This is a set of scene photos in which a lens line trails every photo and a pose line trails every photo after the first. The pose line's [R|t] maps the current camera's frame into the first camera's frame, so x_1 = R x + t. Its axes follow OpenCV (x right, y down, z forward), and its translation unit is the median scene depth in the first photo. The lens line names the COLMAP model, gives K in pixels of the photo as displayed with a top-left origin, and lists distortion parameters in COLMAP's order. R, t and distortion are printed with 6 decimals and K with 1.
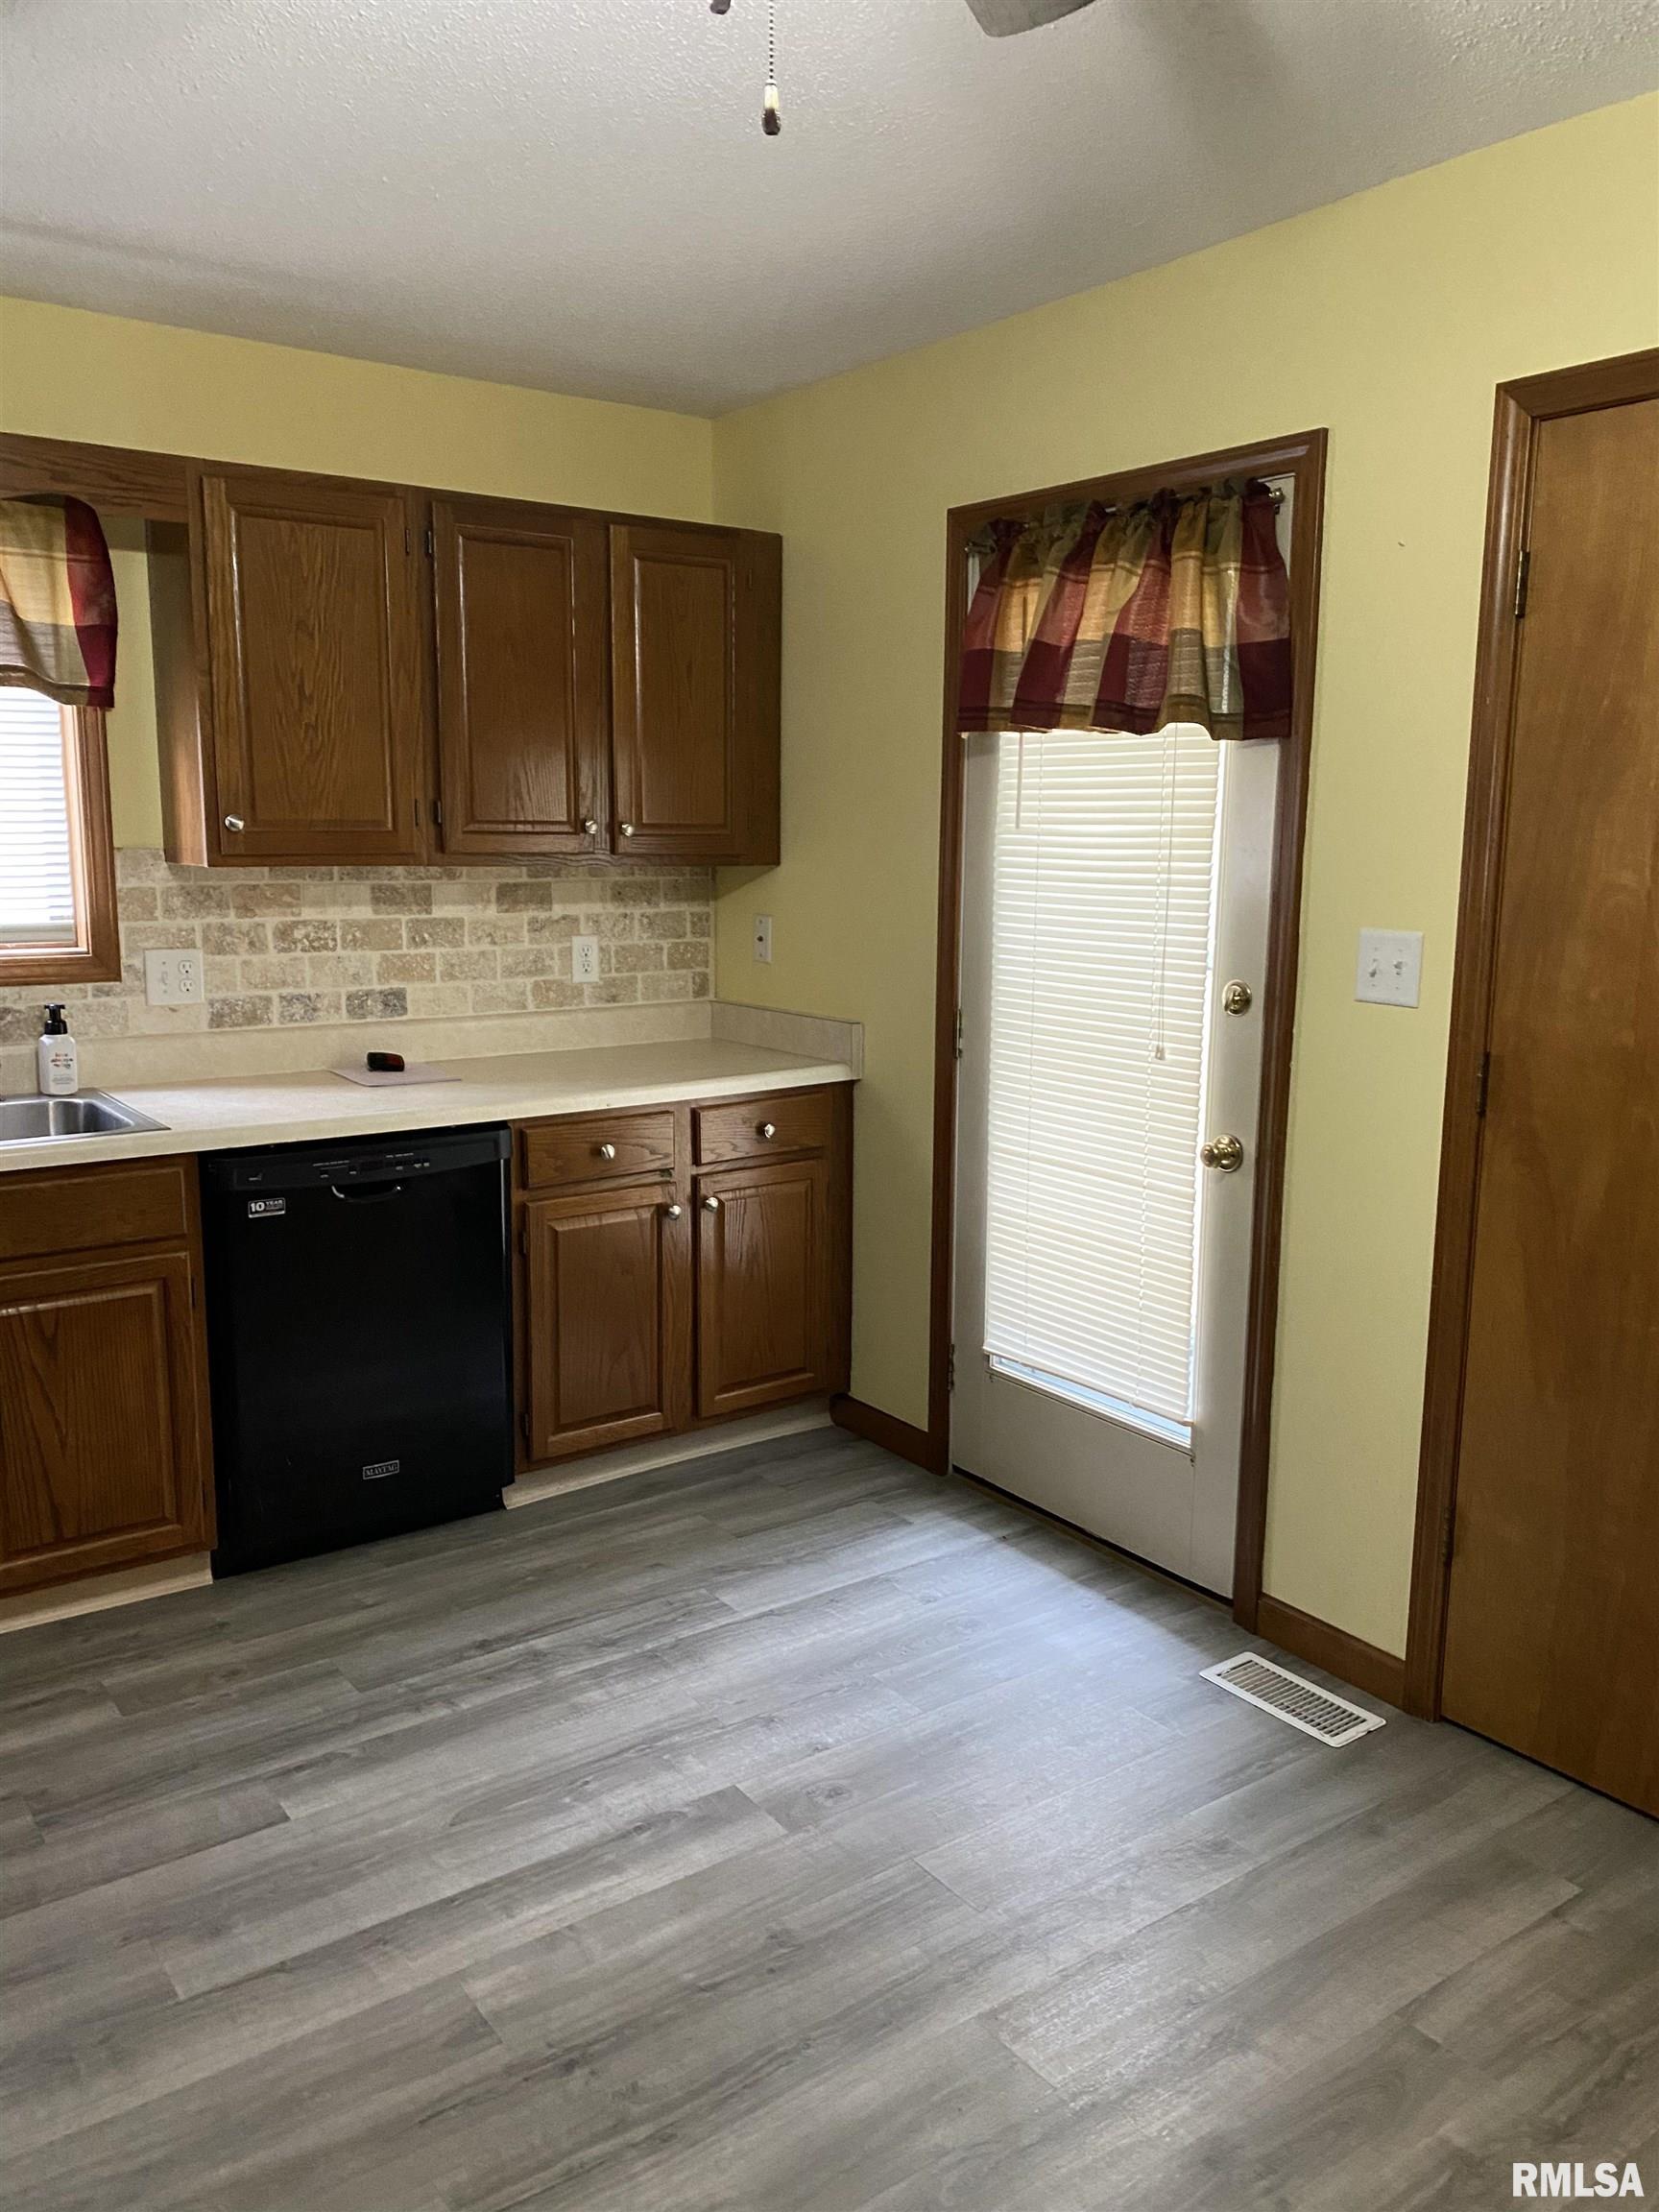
lens RADIAL K [[1679.1, 0, 827.4], [0, 1679.1, 1103.7], [0, 0, 1]] dist [0.004504, 0.001384]
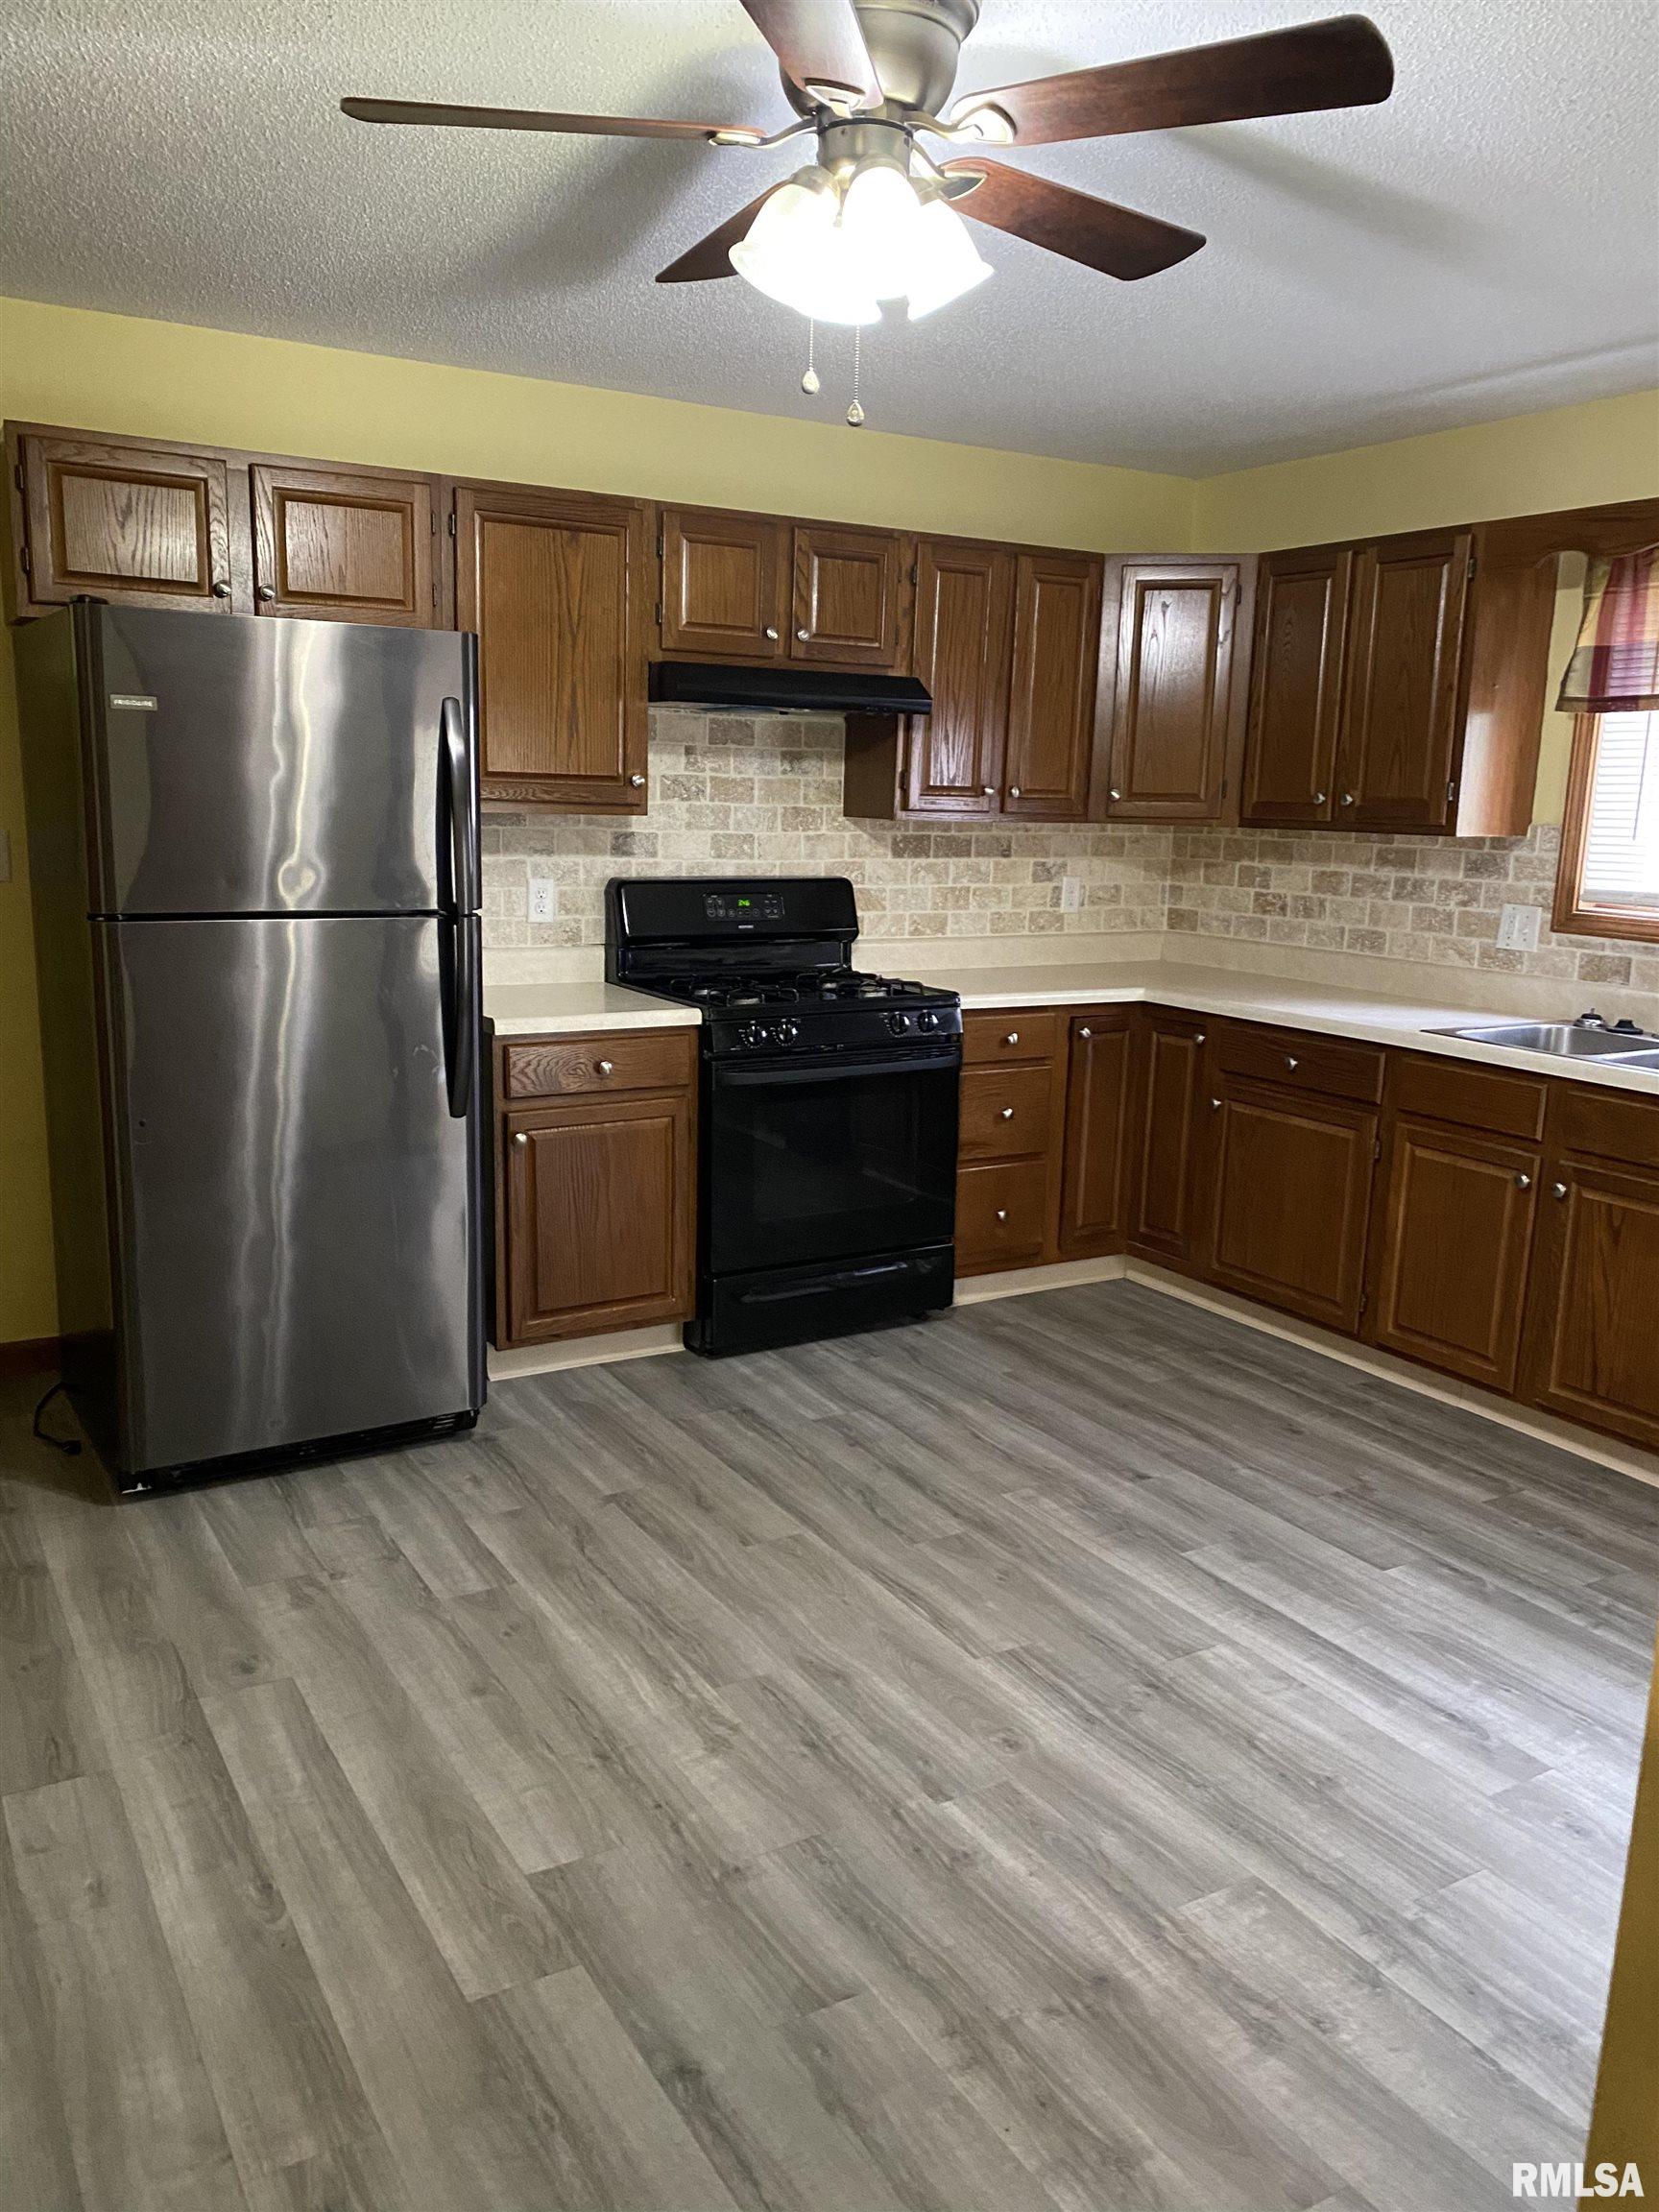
lens RADIAL K [[1679.1, 0, 828.9], [0, 1679.1, 1106.6], [0, 0, 1]] dist [0.004504, 0.001384]
pose [[-0.065372, 0.187318, -0.980122, 0.983740], [-0.197460, 0.960371, 0.196714, -0.097456], [0.978129, 0.206394, -0.025793, 0.577530]]
